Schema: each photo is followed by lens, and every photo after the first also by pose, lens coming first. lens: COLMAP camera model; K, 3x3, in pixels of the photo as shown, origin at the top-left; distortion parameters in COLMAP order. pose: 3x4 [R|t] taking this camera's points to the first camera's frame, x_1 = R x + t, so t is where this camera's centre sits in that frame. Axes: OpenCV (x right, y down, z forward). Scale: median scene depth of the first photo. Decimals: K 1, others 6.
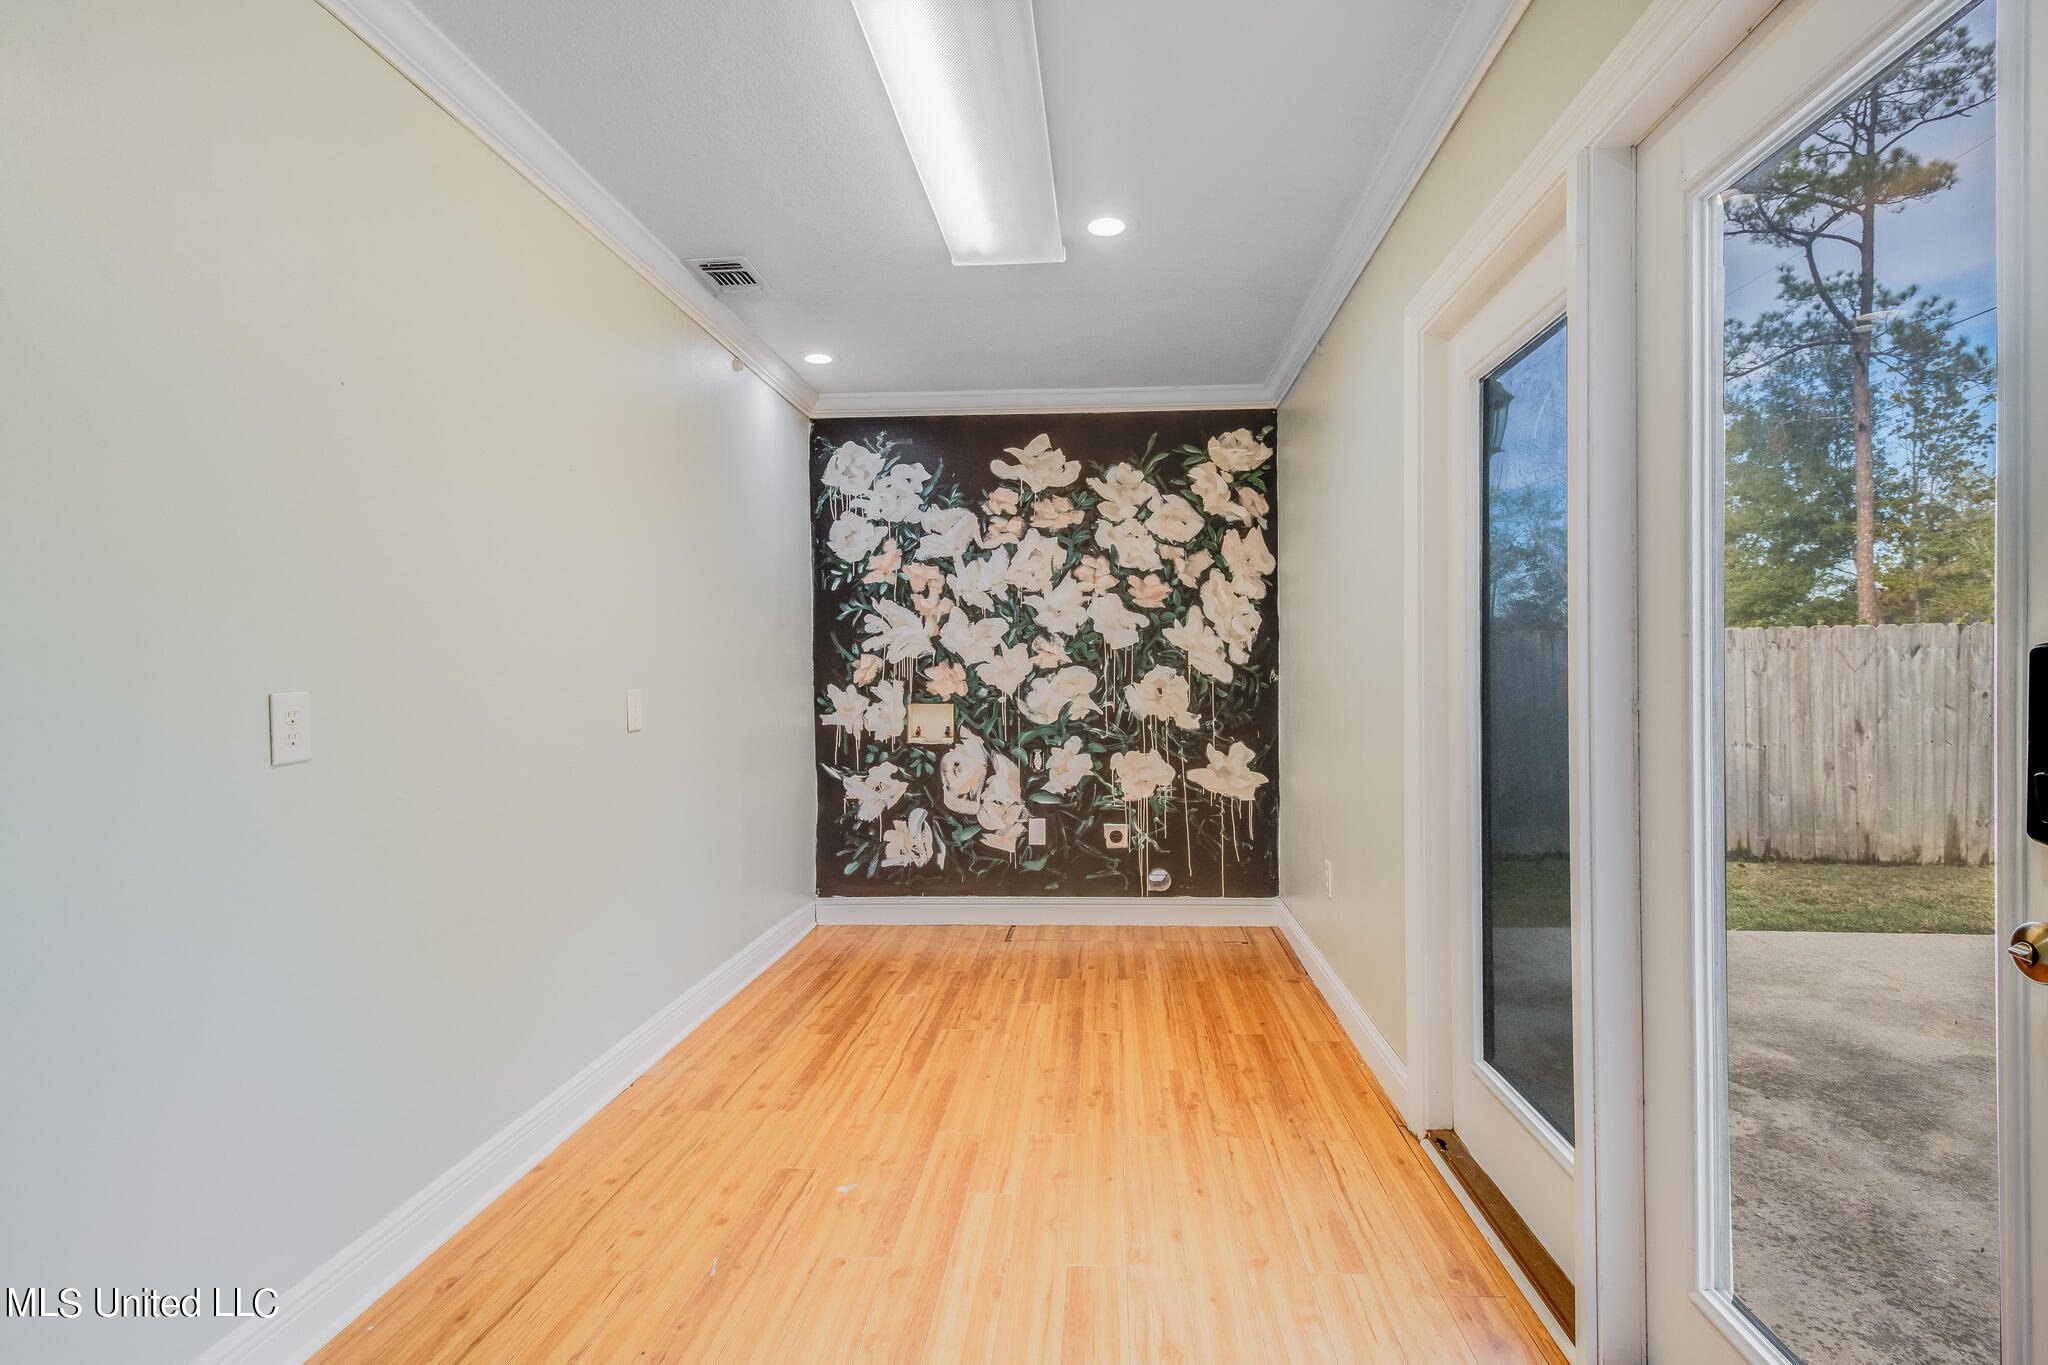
lens RADIAL K [[955.8, 0, 1025.7], [0, 955.8, 678.2], [0, 0, 1]] dist [0.002688, 0.000191]
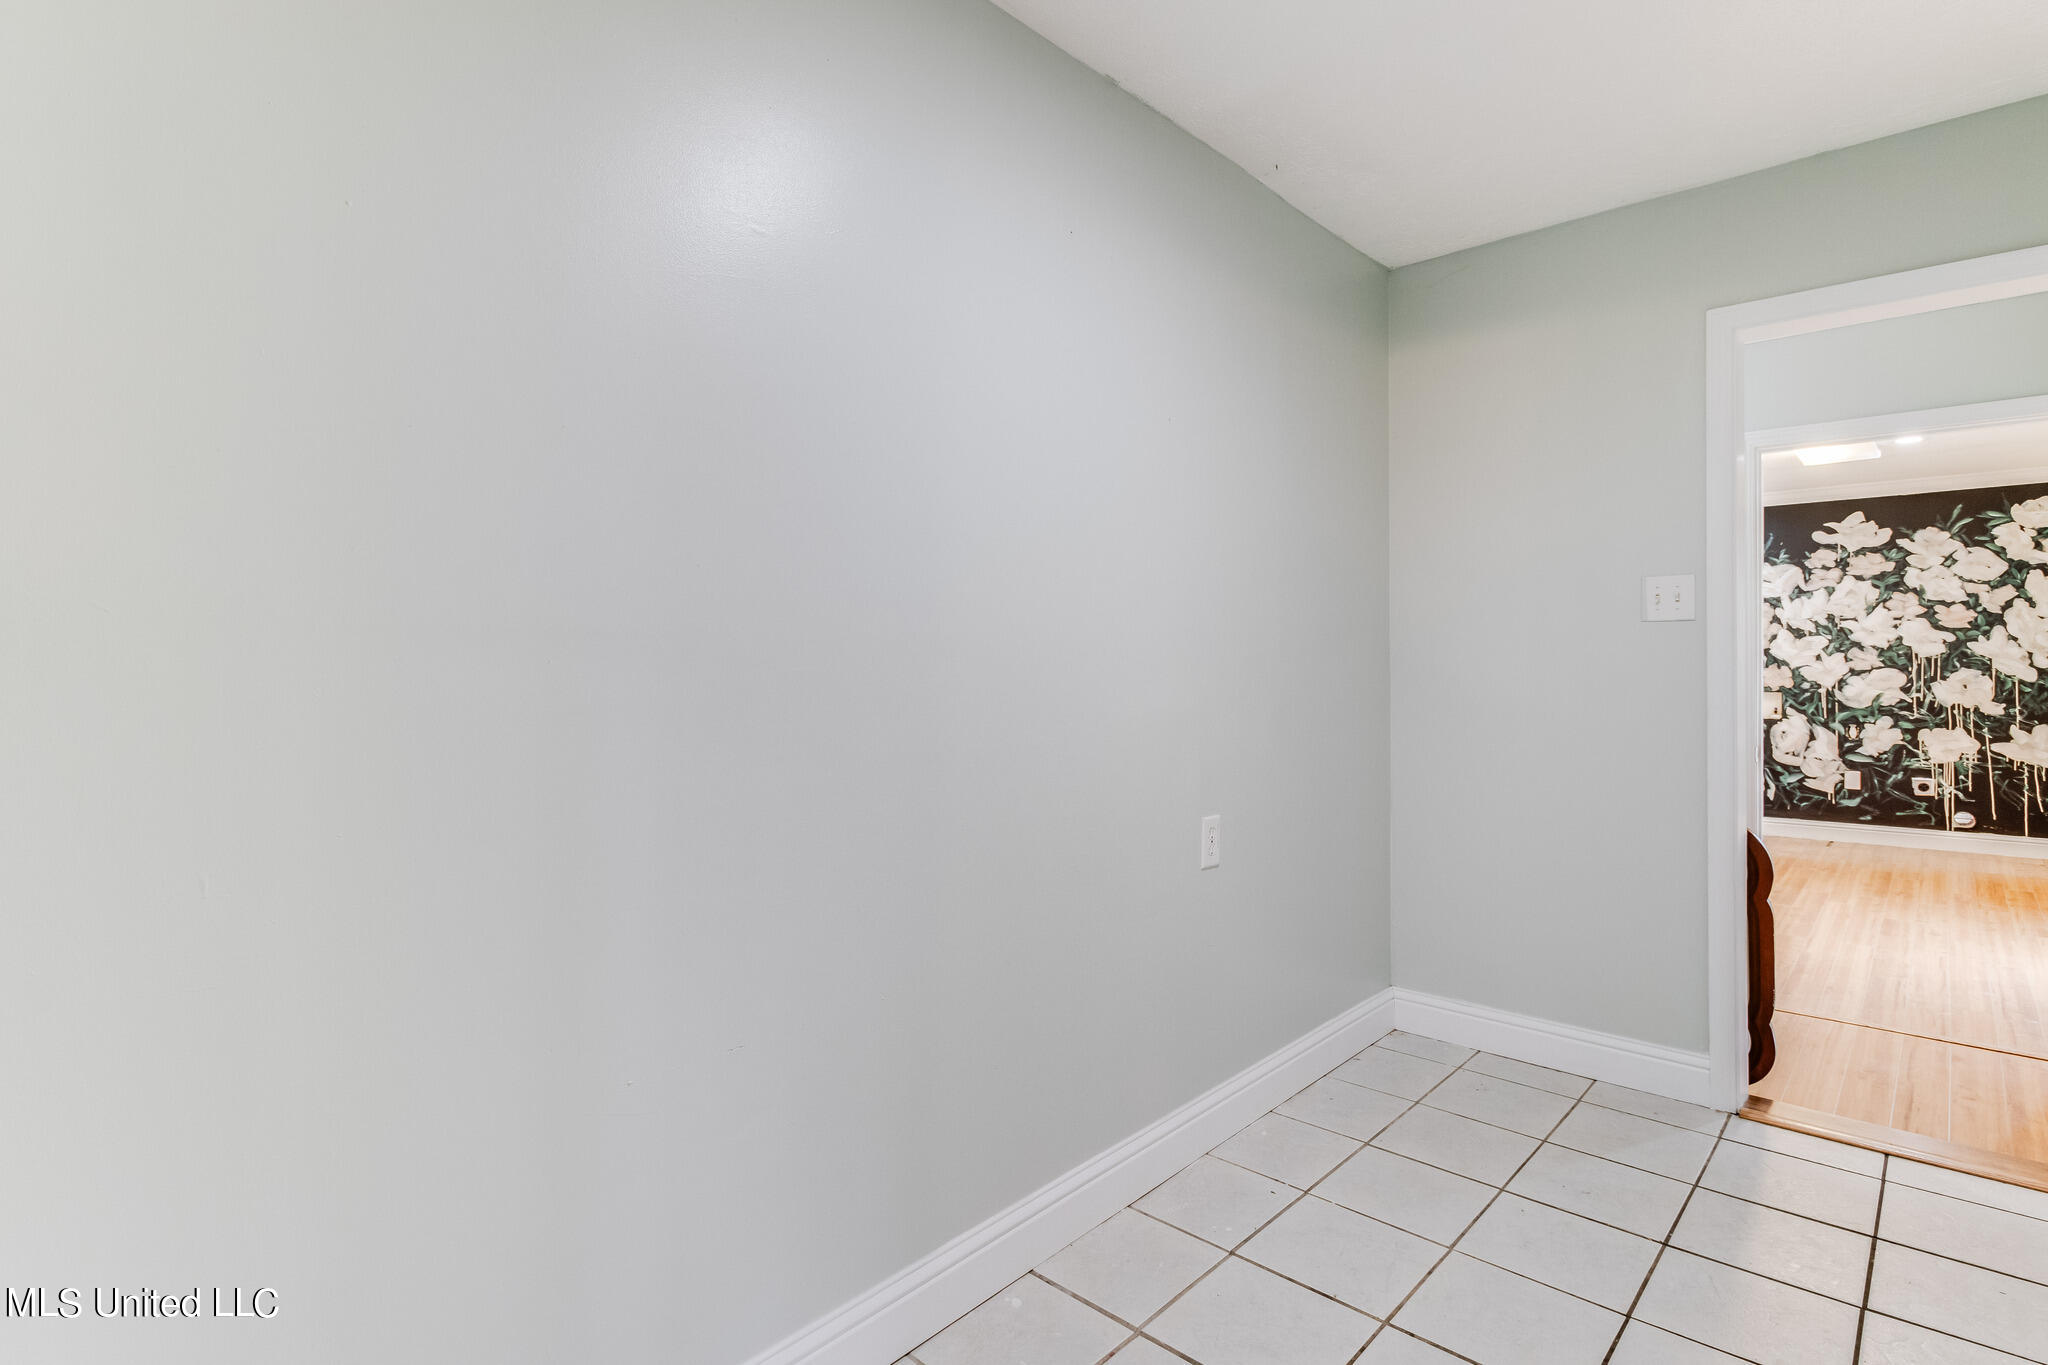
lens RADIAL K [[978.9, 0, 1010.4], [0, 978.9, 661.1], [0, 0, 1]] dist [-0.006303, -0.004185]
pose [[0.775543, 0.001757, -0.631293, -0.049361], [-0.011884, 0.999860, -0.011817, 0.009447], [0.631183, 0.016666, 0.775455, -0.994182]]
